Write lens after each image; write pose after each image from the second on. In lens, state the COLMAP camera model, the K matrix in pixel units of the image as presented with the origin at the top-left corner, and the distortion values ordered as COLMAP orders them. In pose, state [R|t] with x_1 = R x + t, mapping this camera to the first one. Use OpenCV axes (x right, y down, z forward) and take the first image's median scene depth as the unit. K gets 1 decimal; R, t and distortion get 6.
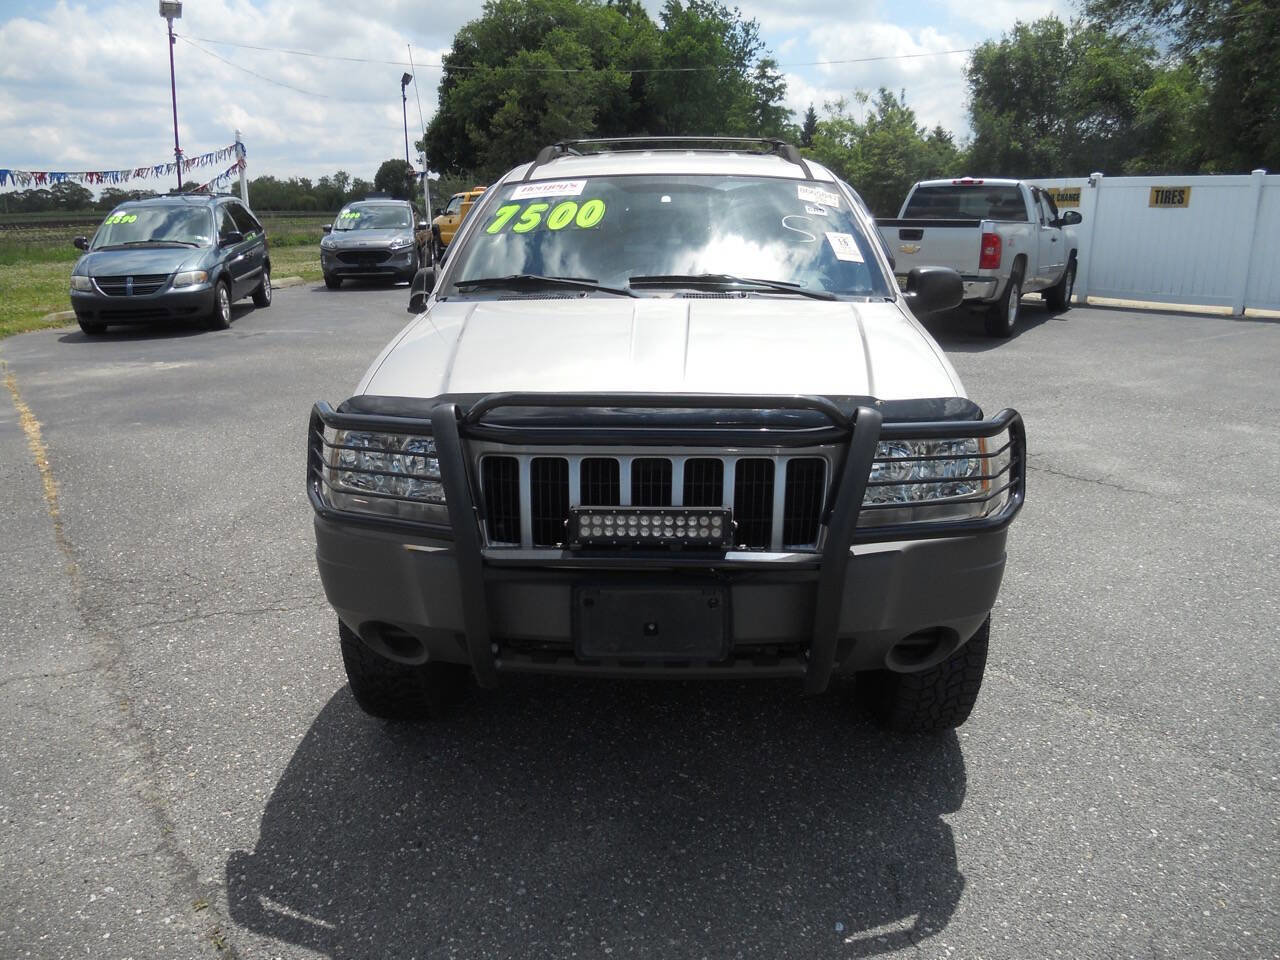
lens RADIAL K [[967.6, 0, 642.6], [0, 967.6, 482.8], [0, 0, 1]] dist [-0.019229, -0.030709]
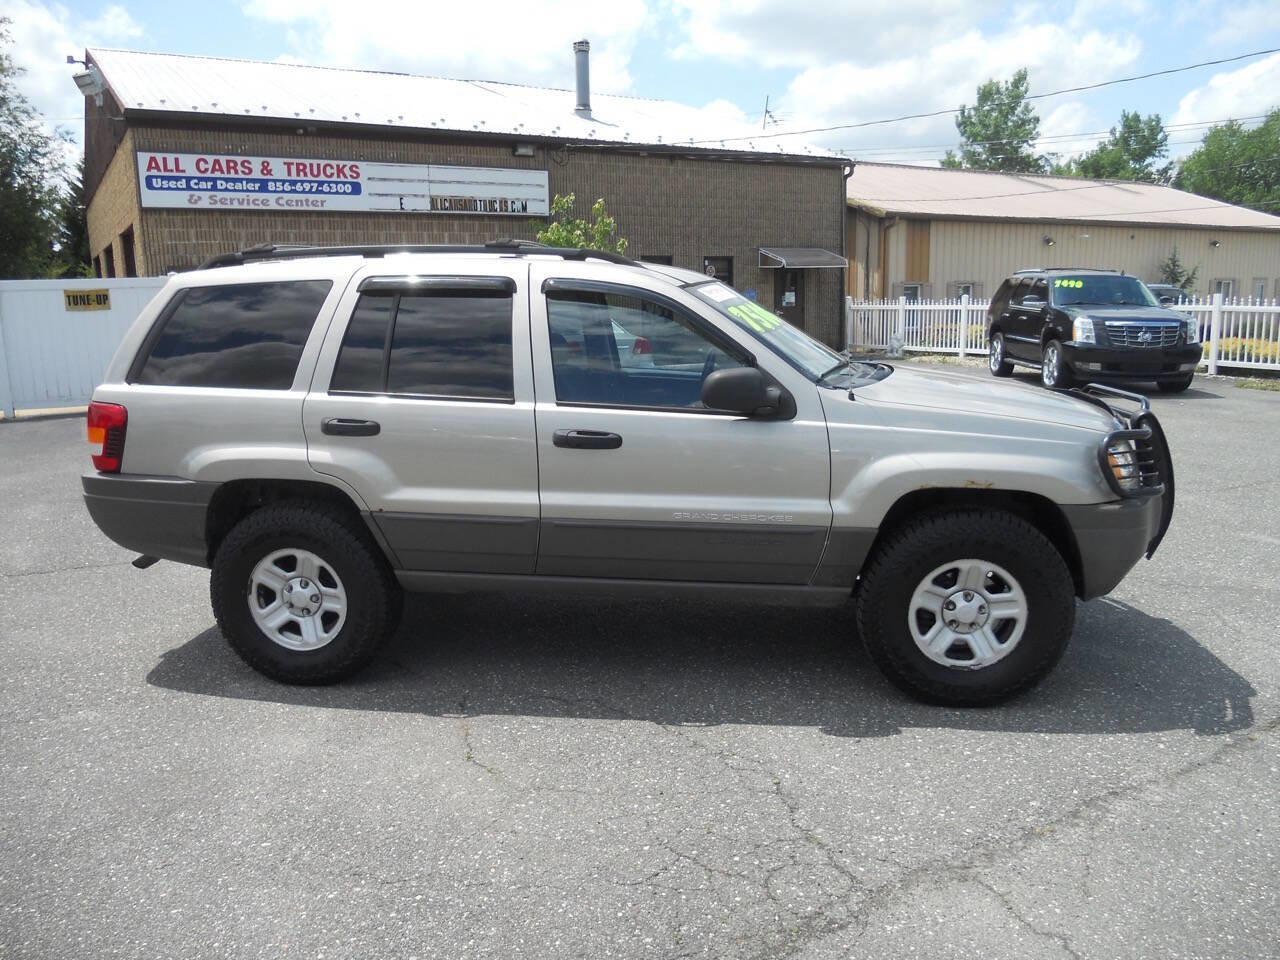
lens RADIAL K [[975.0, 0, 643.4], [0, 975.0, 486.1], [0, 0, 1]] dist [-0.027397, -0.003717]
pose [[0.093432, -0.187751, 0.977763, -0.251775], [0.308743, 0.939111, 0.150827, -0.060994], [-0.946546, 0.287785, 0.145710, 0.198886]]
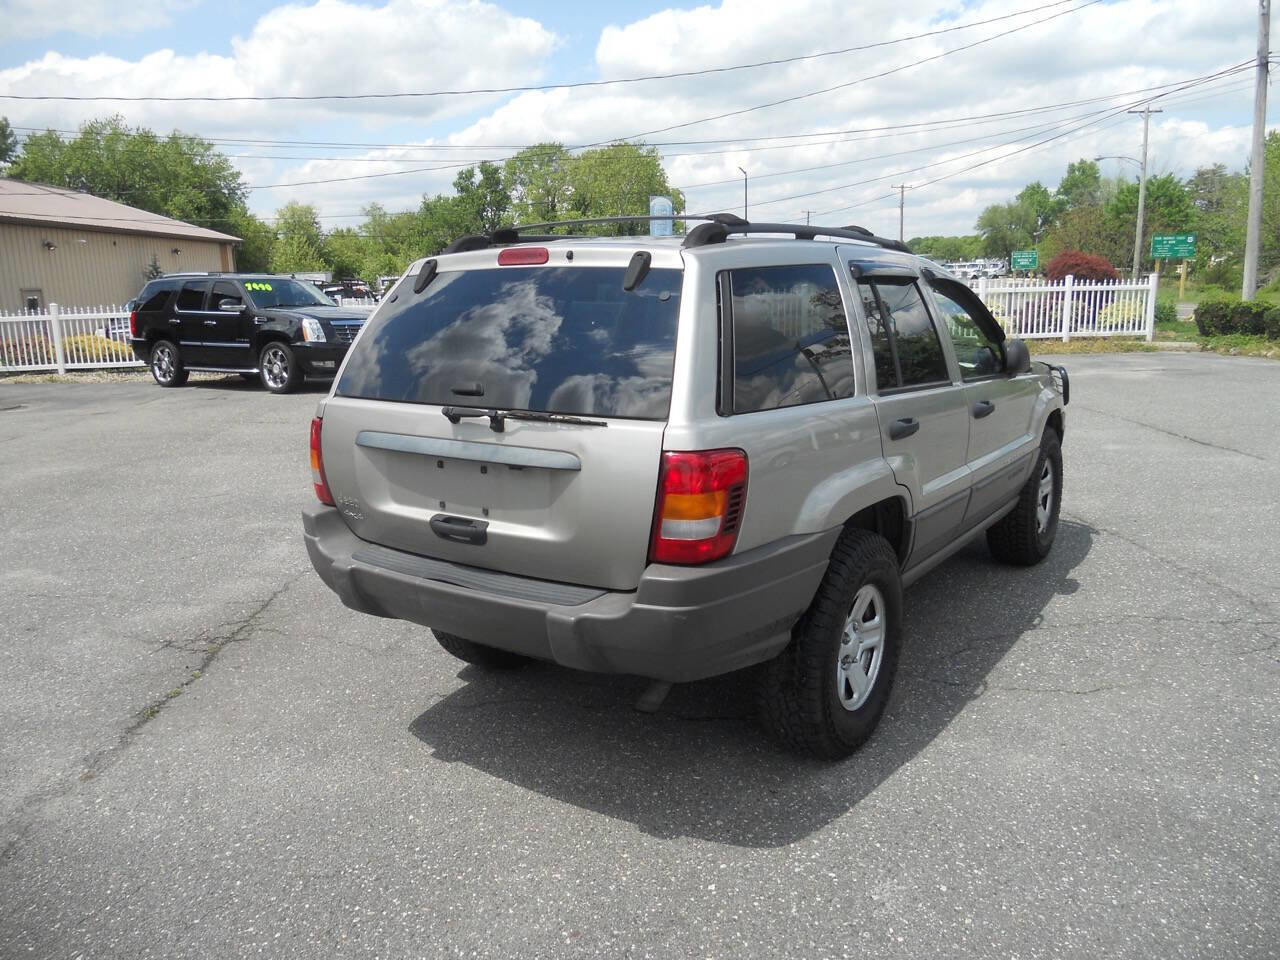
lens RADIAL K [[977.5, 0, 645.3], [0, 977.5, 482.3], [0, 0, 1]] dist [-0.023628, -0.023541]
pose [[-0.842627, -0.085639, 0.531644, -0.103258], [0.183223, 0.882773, 0.432599, -0.145002], [-0.506368, 0.461929, -0.728157, 0.462749]]
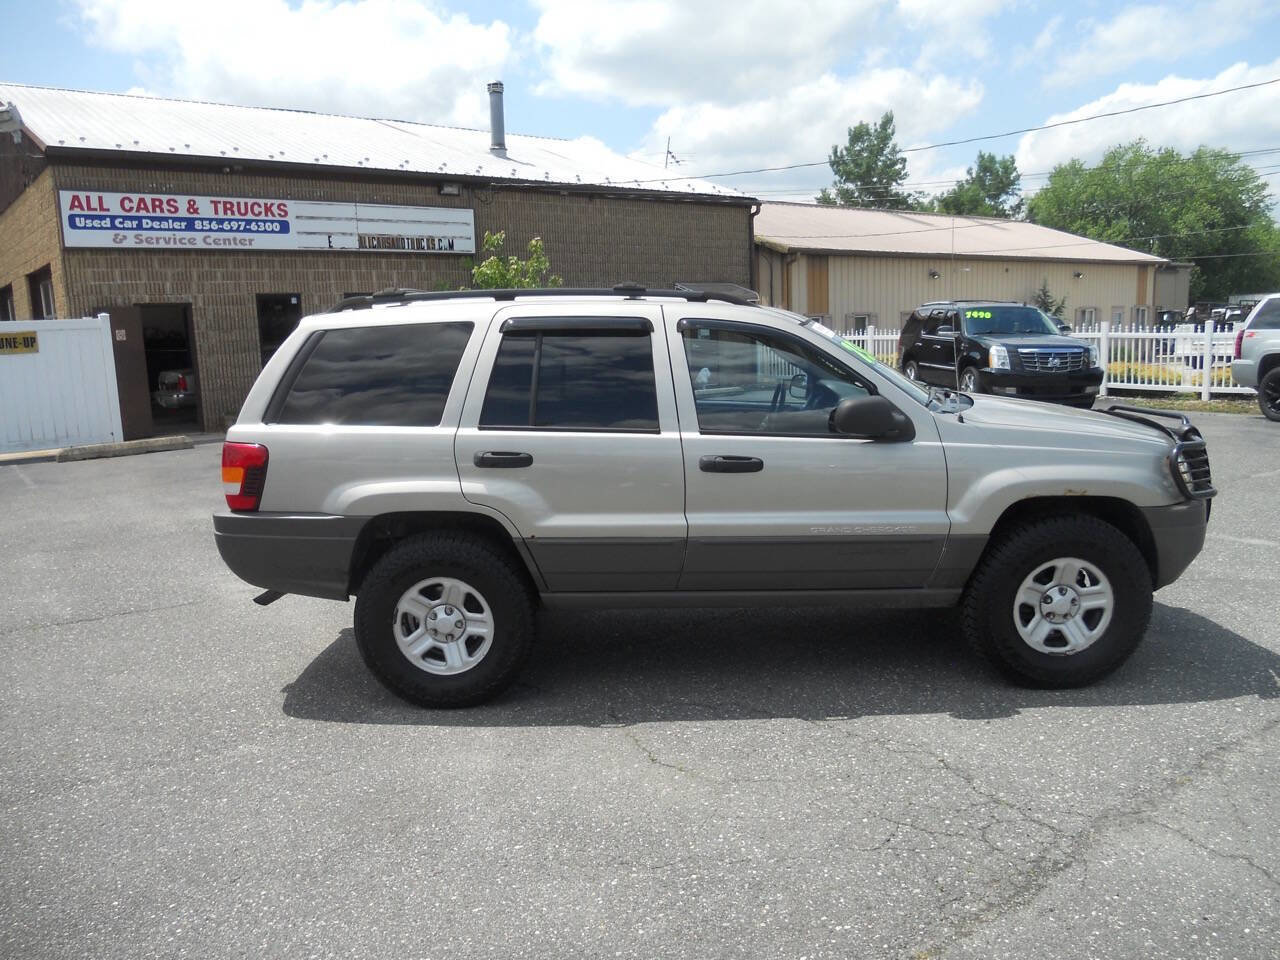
lens RADIAL K [[977.5, 0, 645.3], [0, 977.5, 482.3], [0, 0, 1]] dist [-0.023628, -0.023541]
pose [[-0.034904, -0.151525, 0.987837, -0.274506], [0.321808, 0.934089, 0.154652, -0.080840], [-0.946161, 0.323292, 0.016159, 0.255077]]
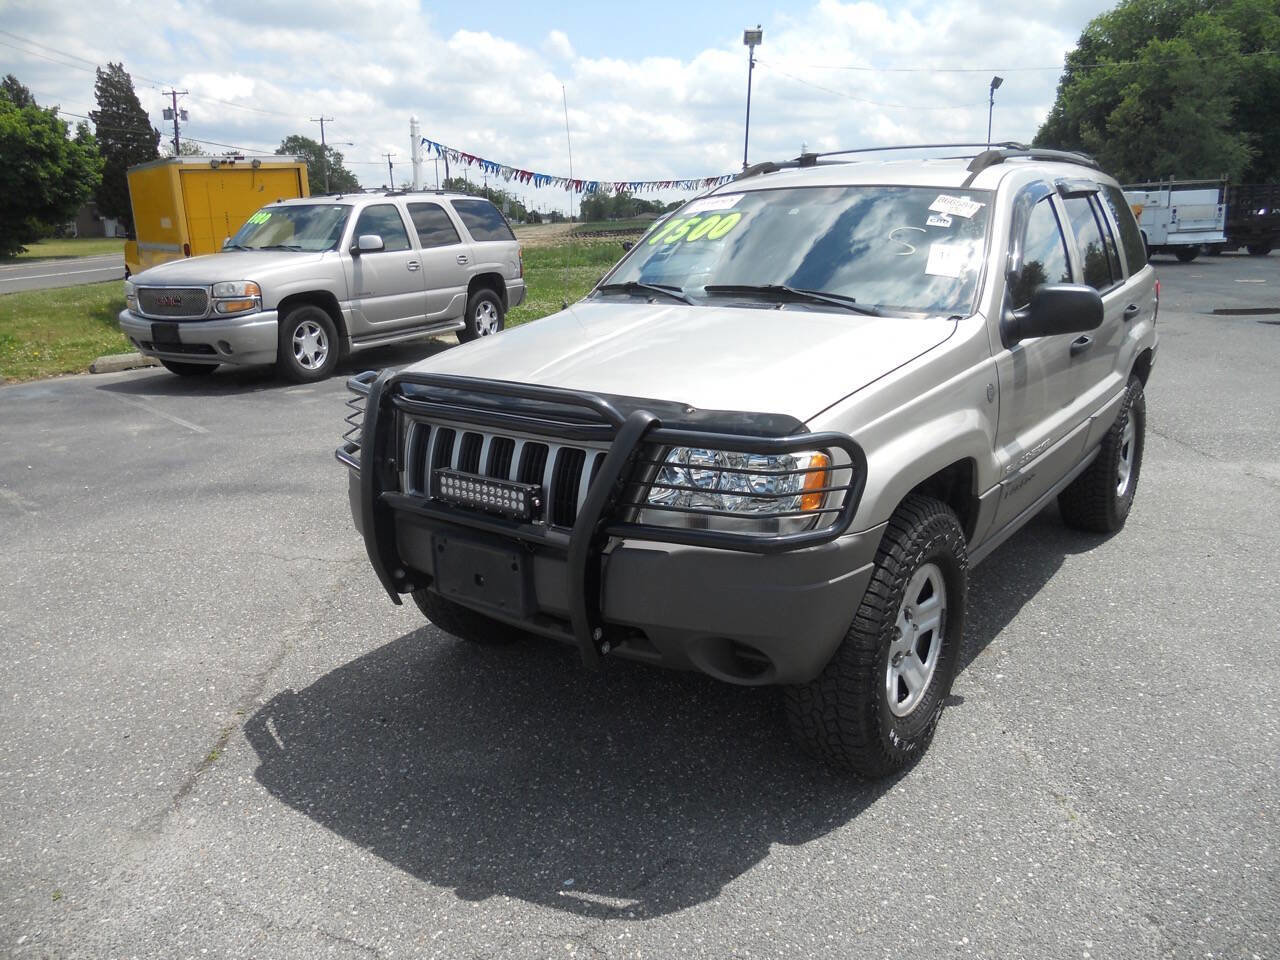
lens RADIAL K [[977.5, 0, 645.3], [0, 977.5, 482.3], [0, 0, 1]] dist [-0.023628, -0.023541]
pose [[0.821107, 0.135153, -0.554542, 0.100154], [-0.139921, 0.989579, 0.033999, -0.004446], [0.553358, 0.049675, 0.831461, 0.012899]]
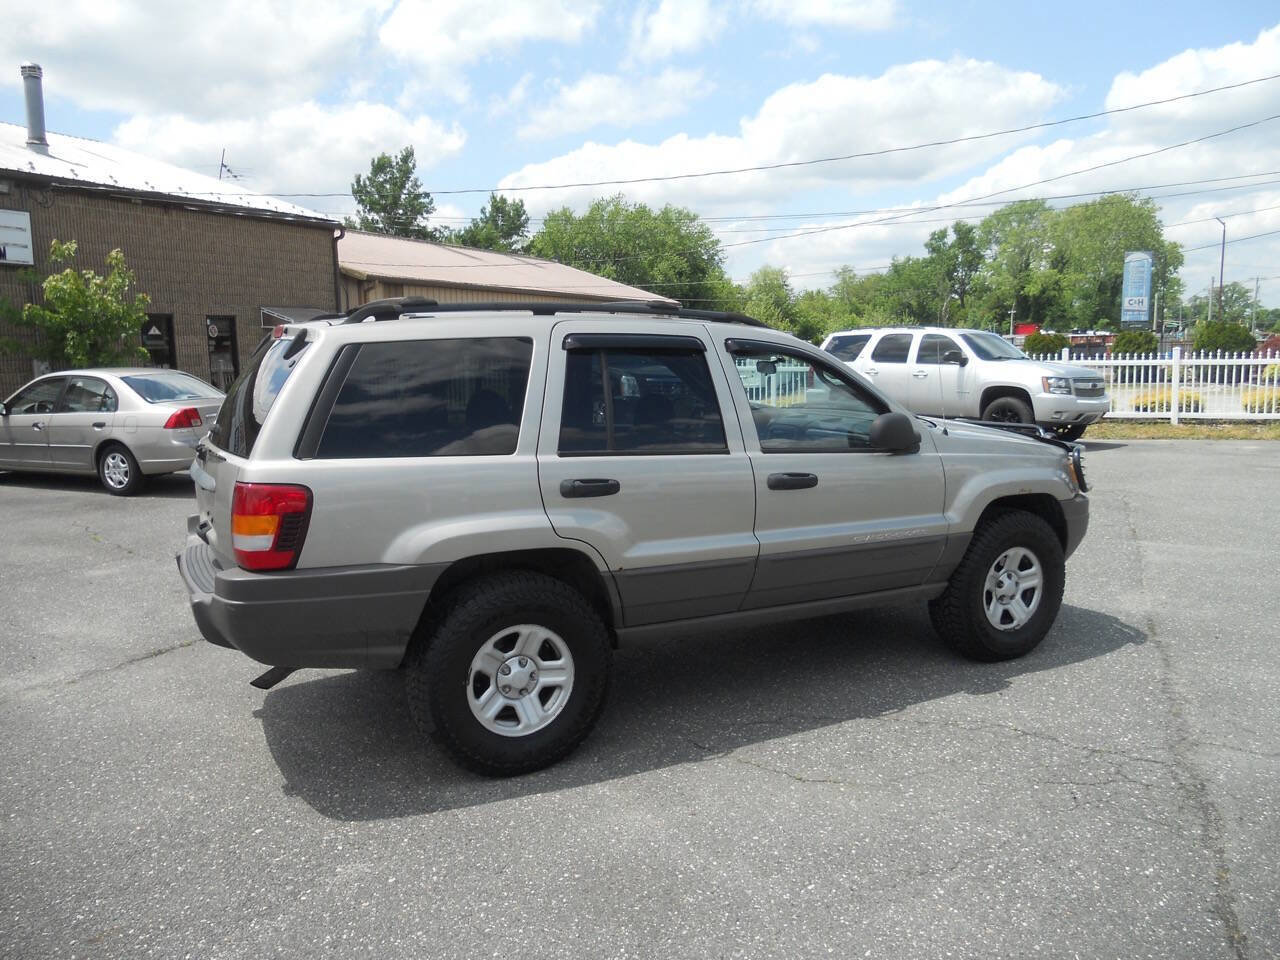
lens RADIAL K [[977.5, 0, 645.3], [0, 977.5, 482.3], [0, 0, 1]] dist [-0.023628, -0.023541]
pose [[-0.508935, -0.105924, 0.854263, -0.230707], [0.266687, 0.924170, 0.273473, -0.117128], [-0.818452, 0.367001, -0.442094, 0.373555]]
